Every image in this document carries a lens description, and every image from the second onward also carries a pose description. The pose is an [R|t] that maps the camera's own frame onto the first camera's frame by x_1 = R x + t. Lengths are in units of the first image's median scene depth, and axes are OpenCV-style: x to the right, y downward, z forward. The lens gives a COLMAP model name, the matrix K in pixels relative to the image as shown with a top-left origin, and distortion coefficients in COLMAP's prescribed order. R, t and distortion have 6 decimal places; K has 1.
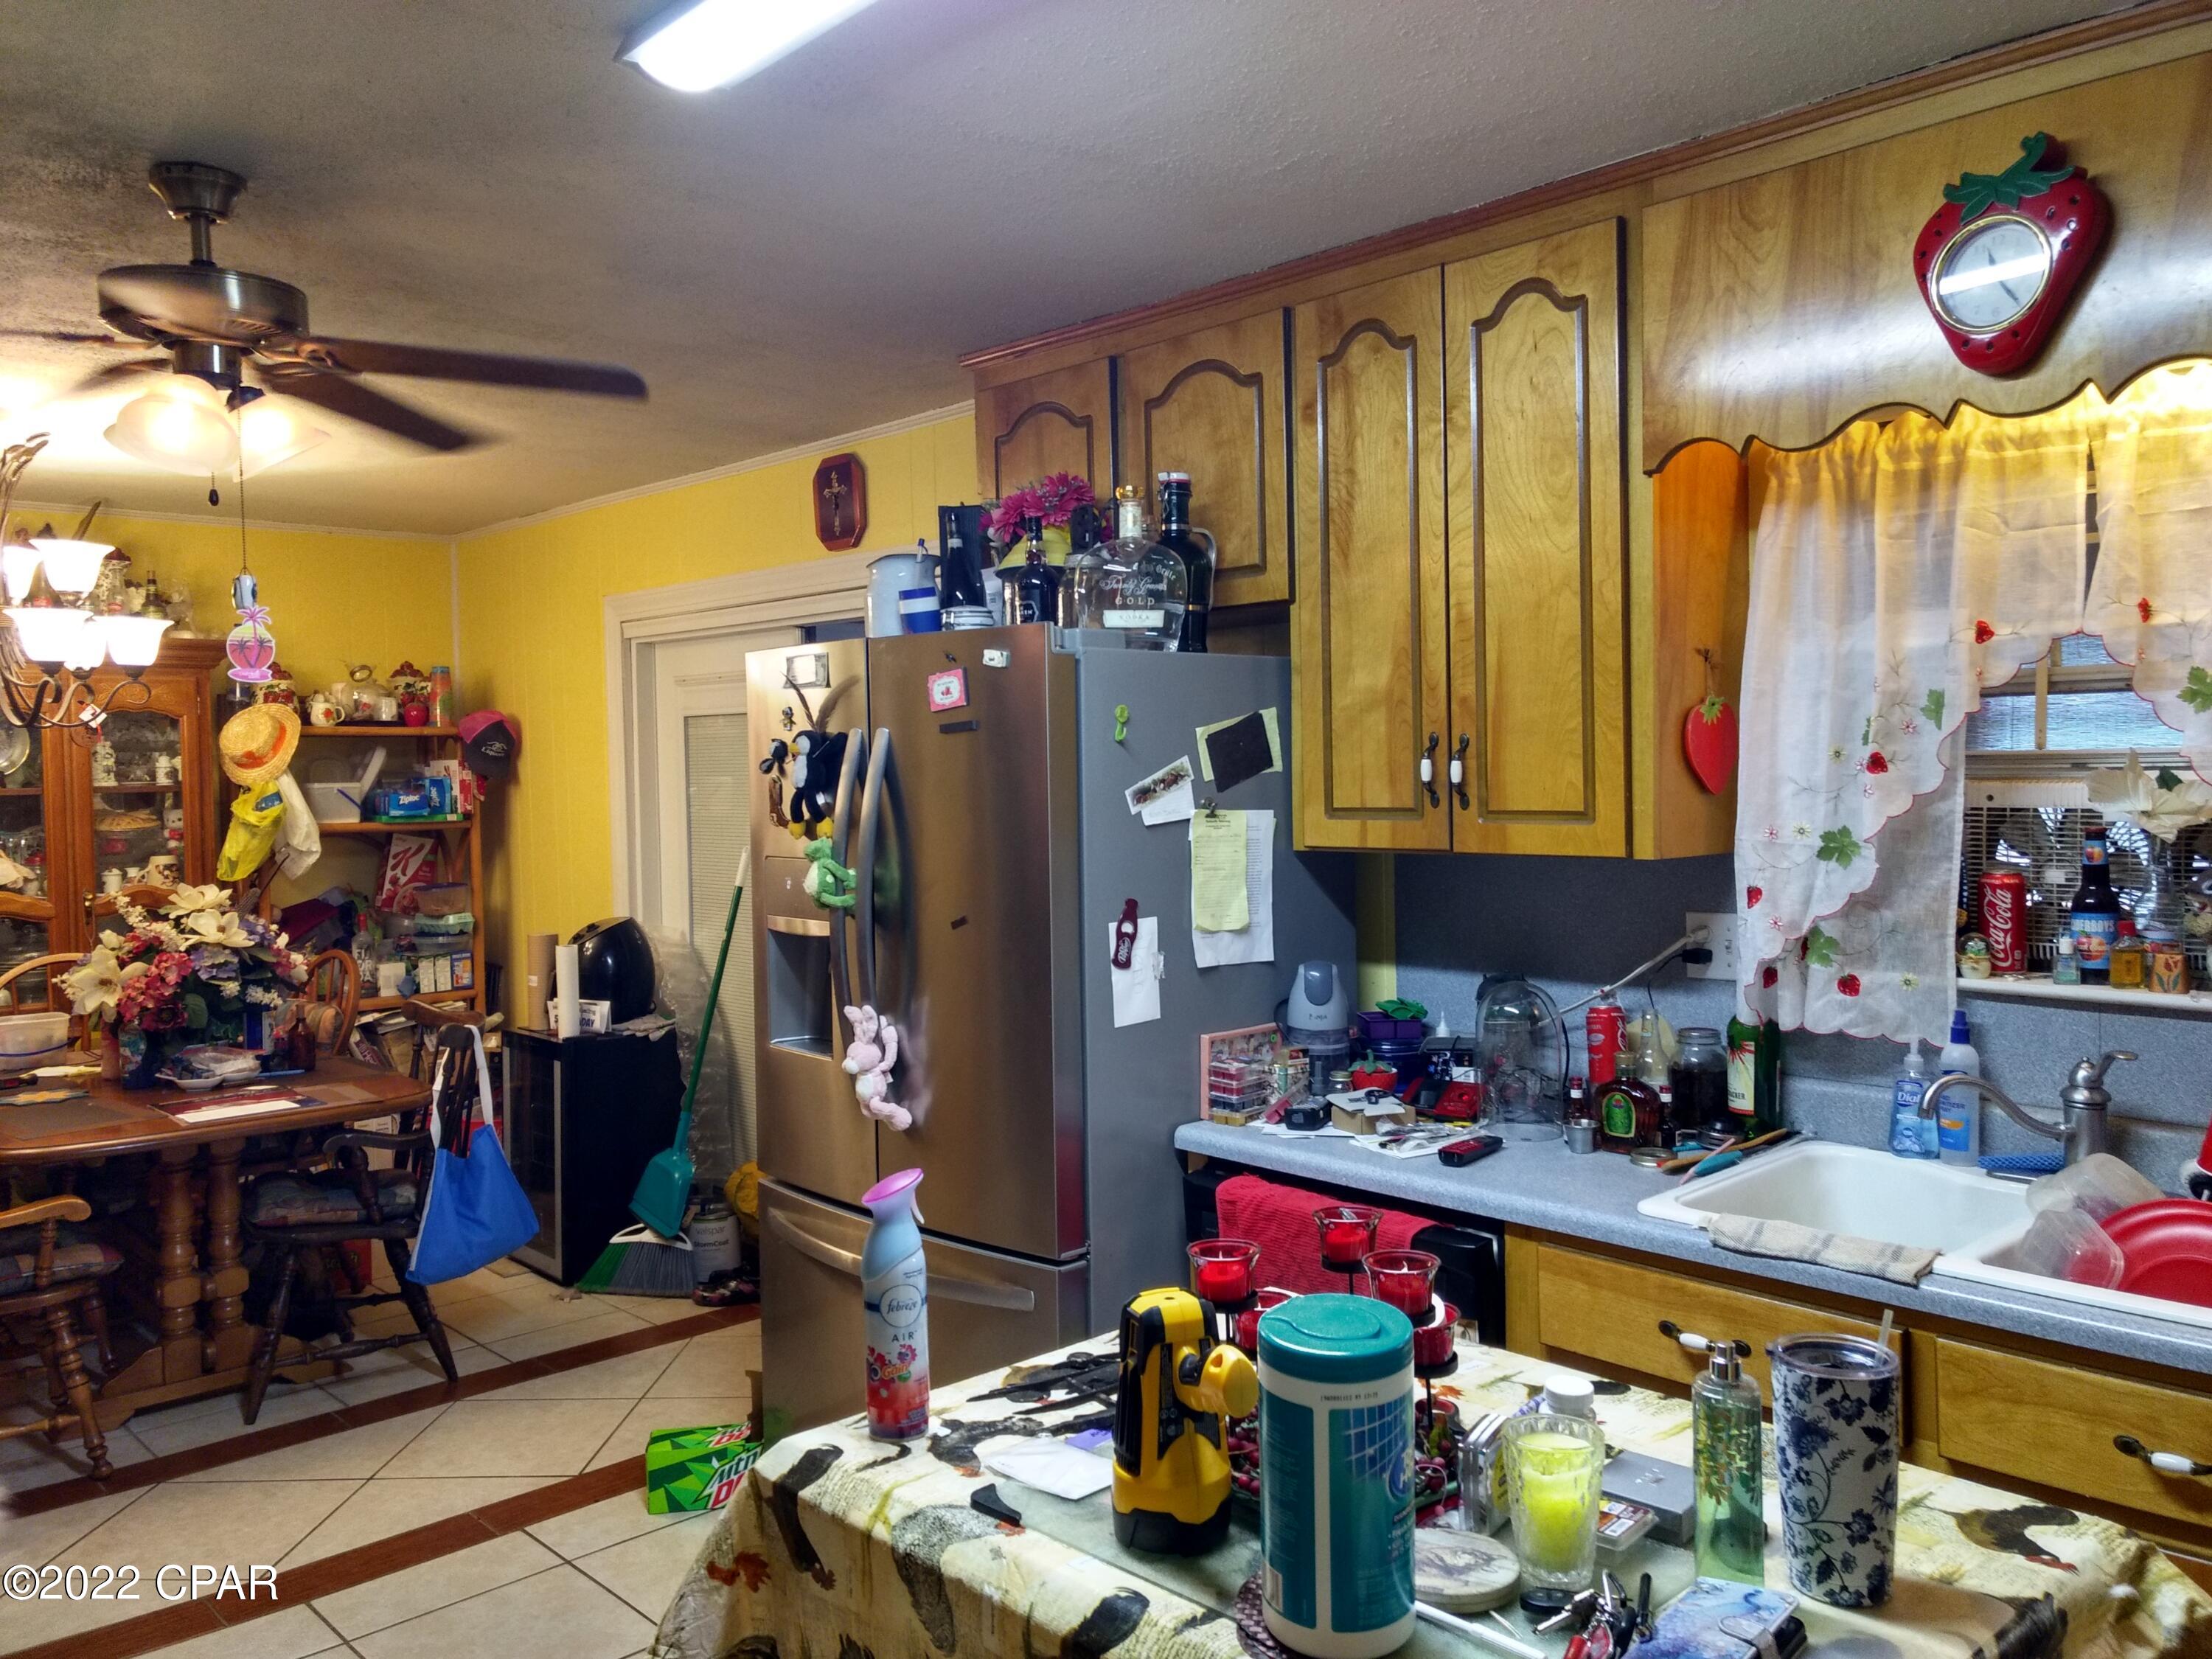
lens RADIAL K [[1734.4, 0, 1101.0], [0, 1734.4, 828.0], [0, 0, 1]] dist [0.027308, 0.020635]
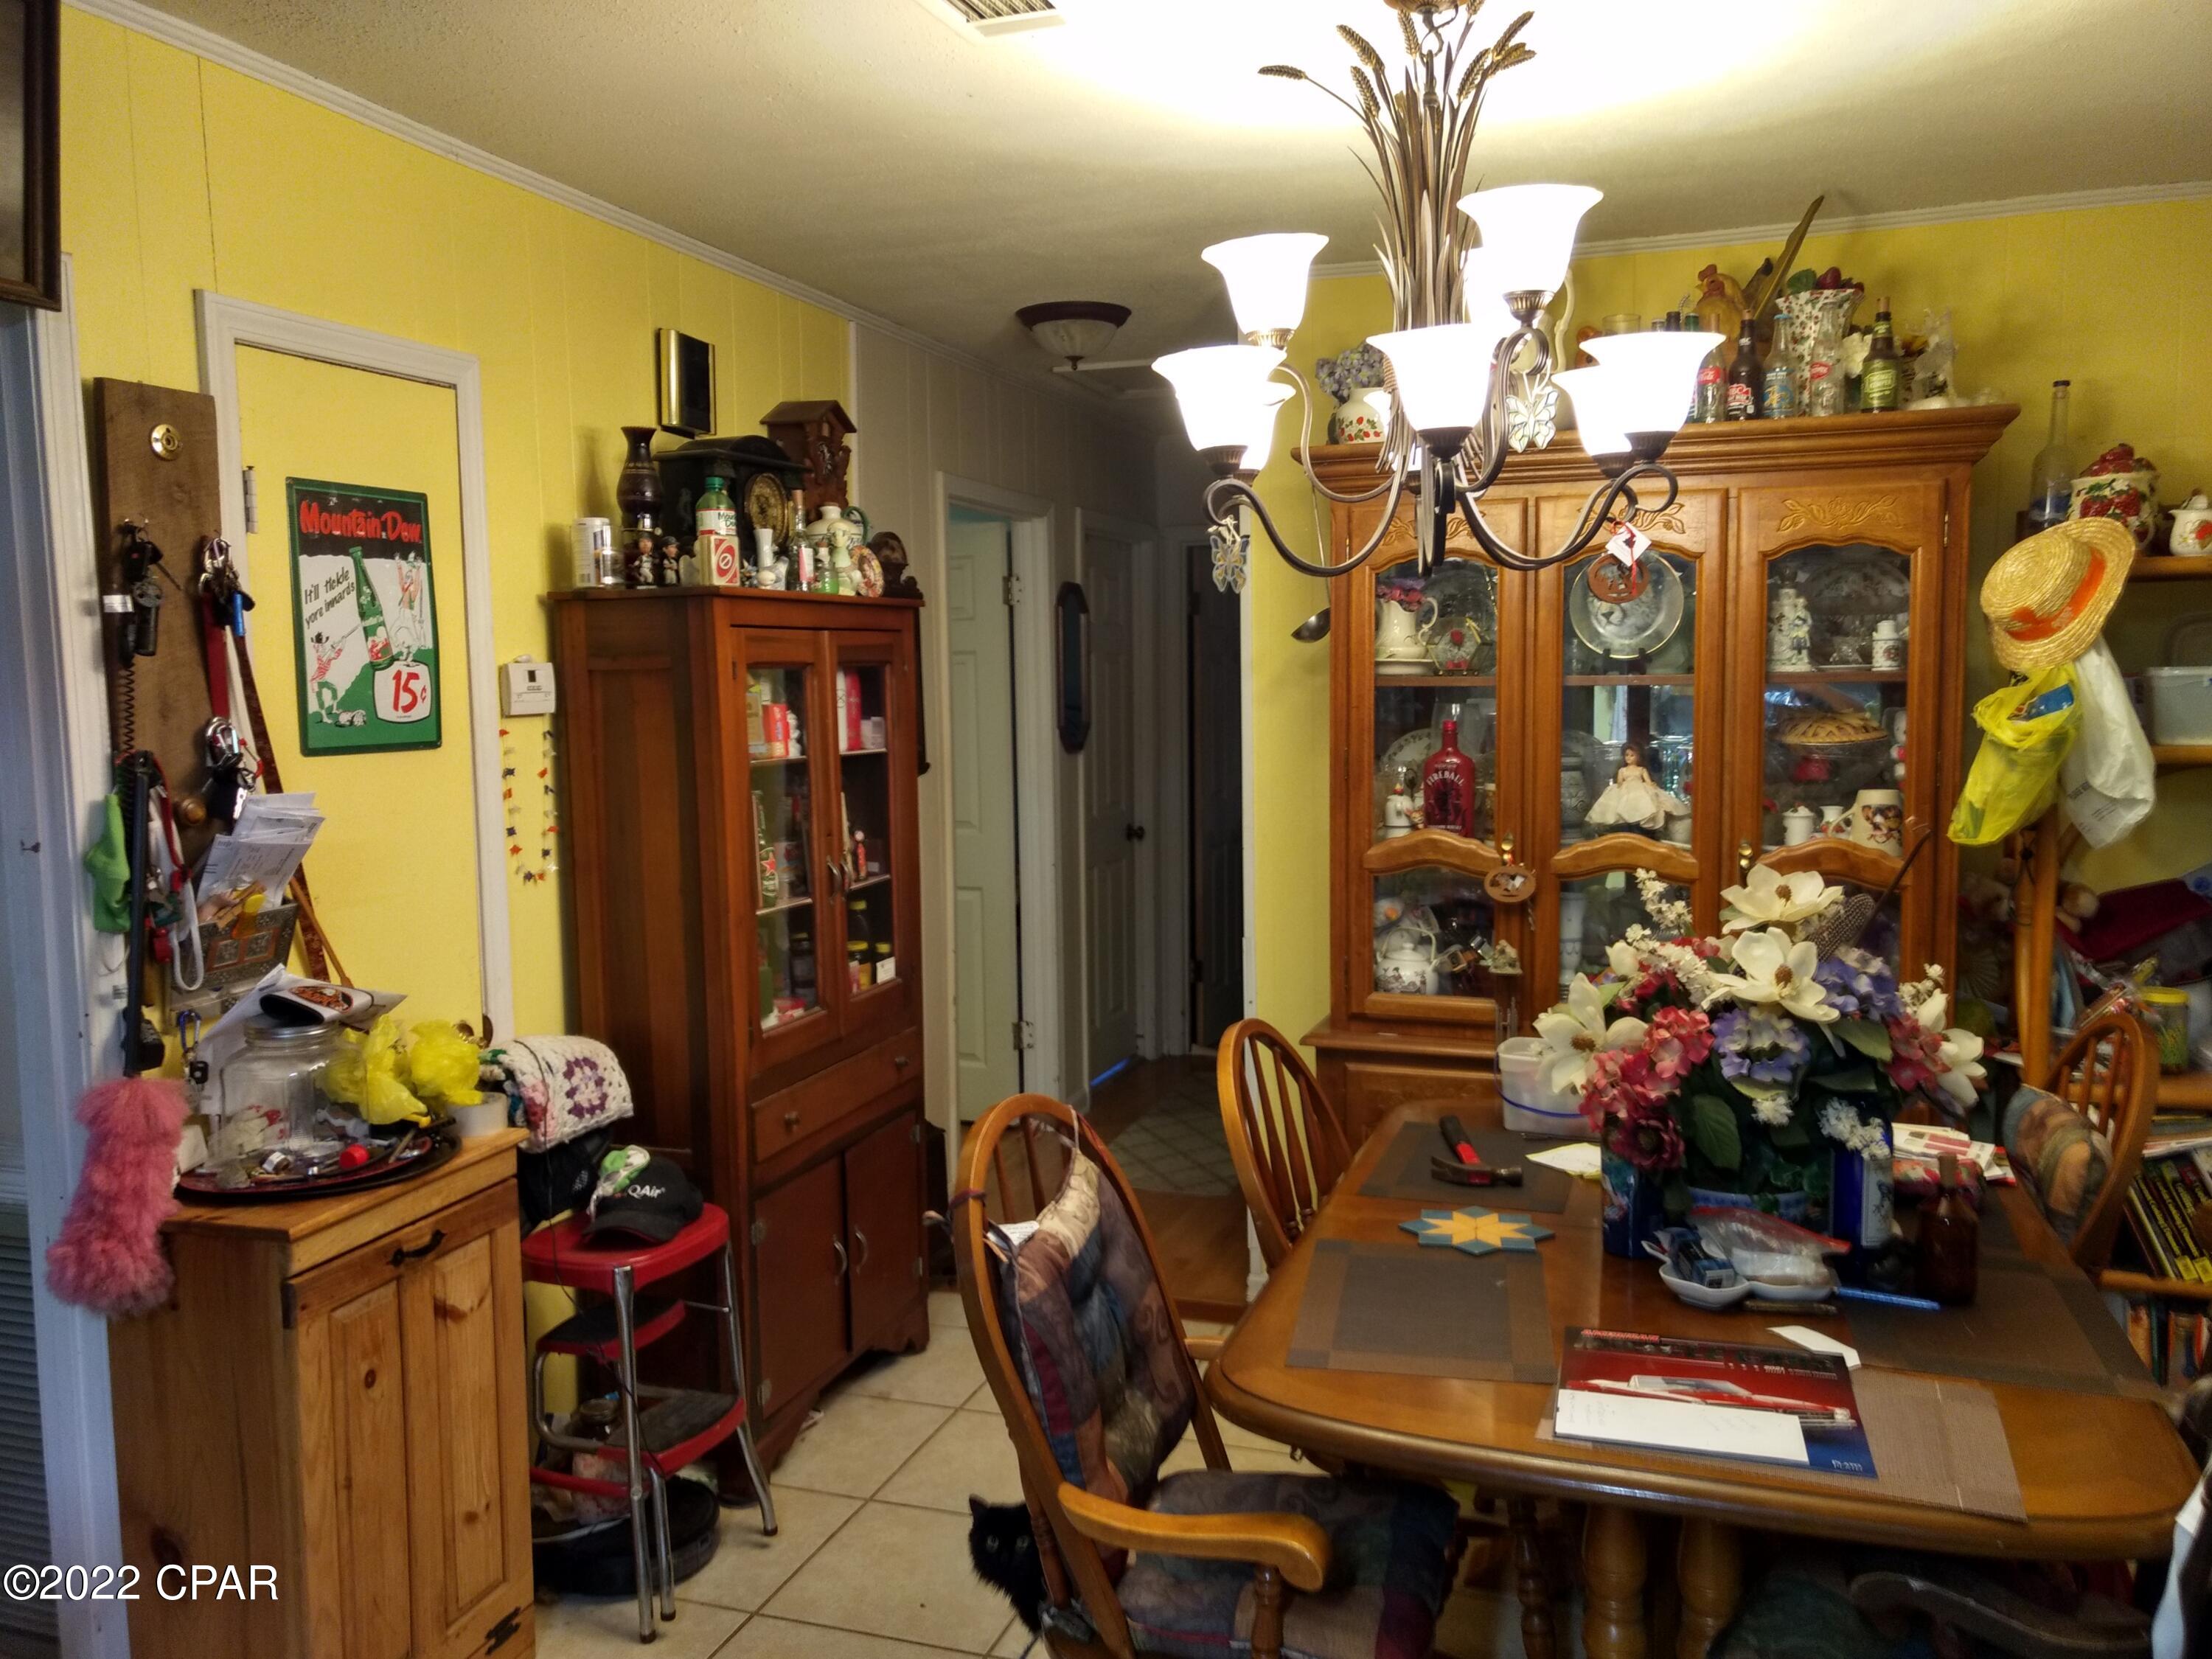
lens RADIAL K [[1734.4, 0, 1101.7], [0, 1734.4, 823.7], [0, 0, 1]] dist [0.027308, 0.020635]
pose [[0.464476, 0.085358, -0.881463, -0.136573], [-0.022613, 0.996163, 0.084550, -0.016998], [0.885297, -0.019339, 0.464624, 0.495786]]
